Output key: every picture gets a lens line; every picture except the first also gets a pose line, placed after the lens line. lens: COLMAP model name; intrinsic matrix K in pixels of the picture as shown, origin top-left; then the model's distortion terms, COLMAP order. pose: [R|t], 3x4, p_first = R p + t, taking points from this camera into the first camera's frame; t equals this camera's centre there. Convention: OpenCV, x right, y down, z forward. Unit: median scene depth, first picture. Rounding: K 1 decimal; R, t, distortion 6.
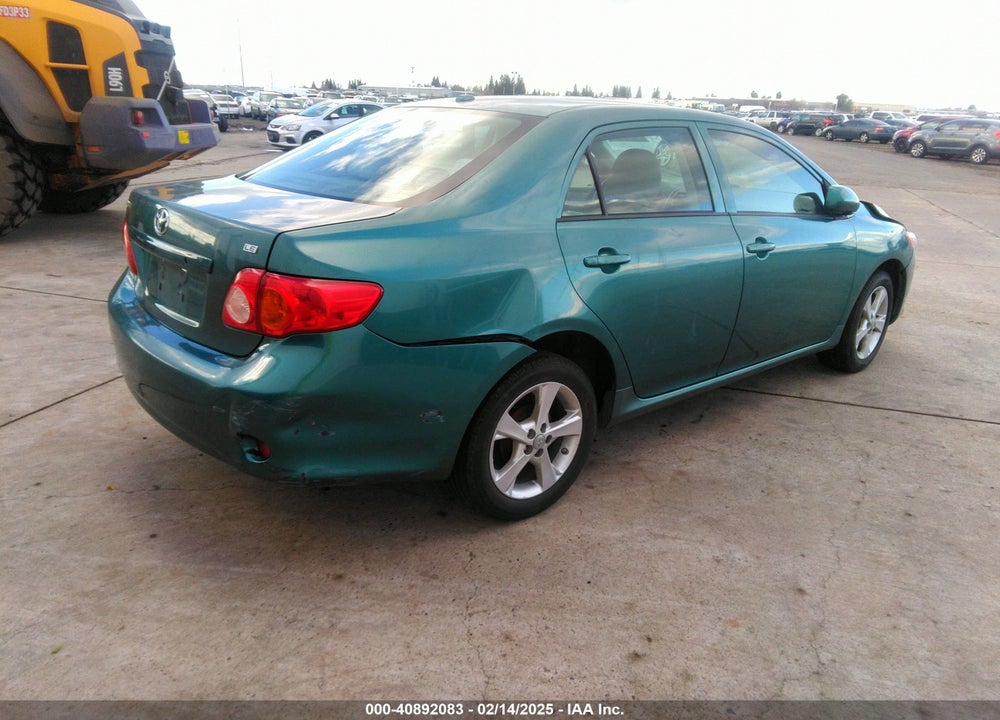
lens RADIAL K [[724.4, 0, 521.9], [0, 724.4, 362.2], [0, 0, 1]] dist [0.040083, -0.068657]
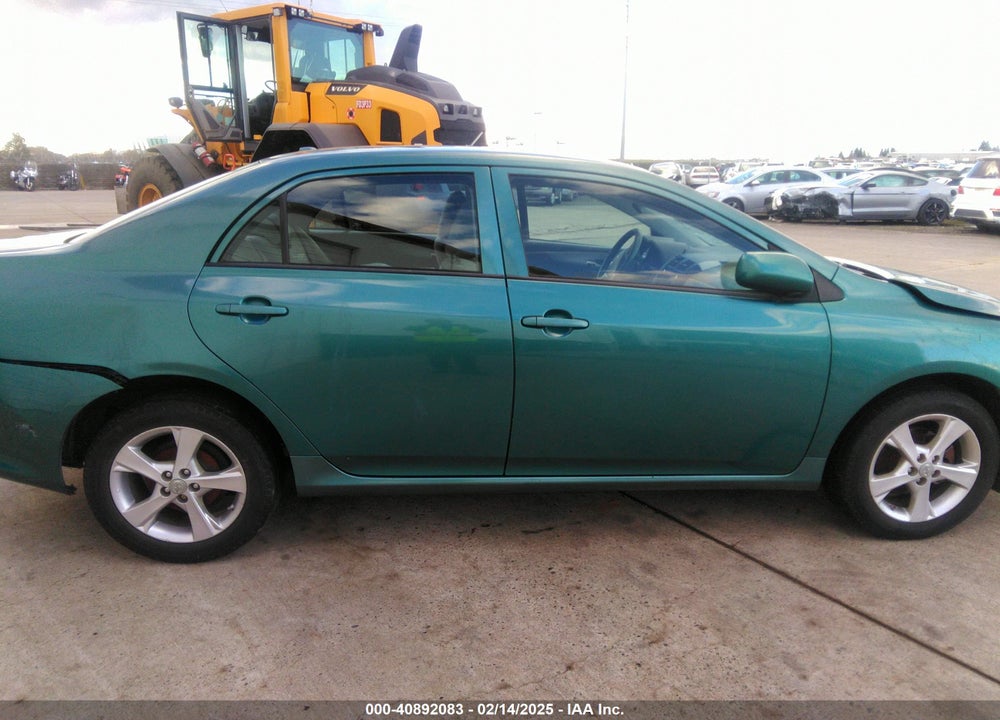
lens RADIAL K [[724.4, 0, 521.9], [0, 724.4, 362.2], [0, 0, 1]] dist [0.040083, -0.068657]
pose [[0.797379, 0.126031, -0.590172, 0.771650], [-0.177762, 0.983612, -0.030122, -0.087129], [0.576704, 0.128929, 0.806715, 0.368732]]
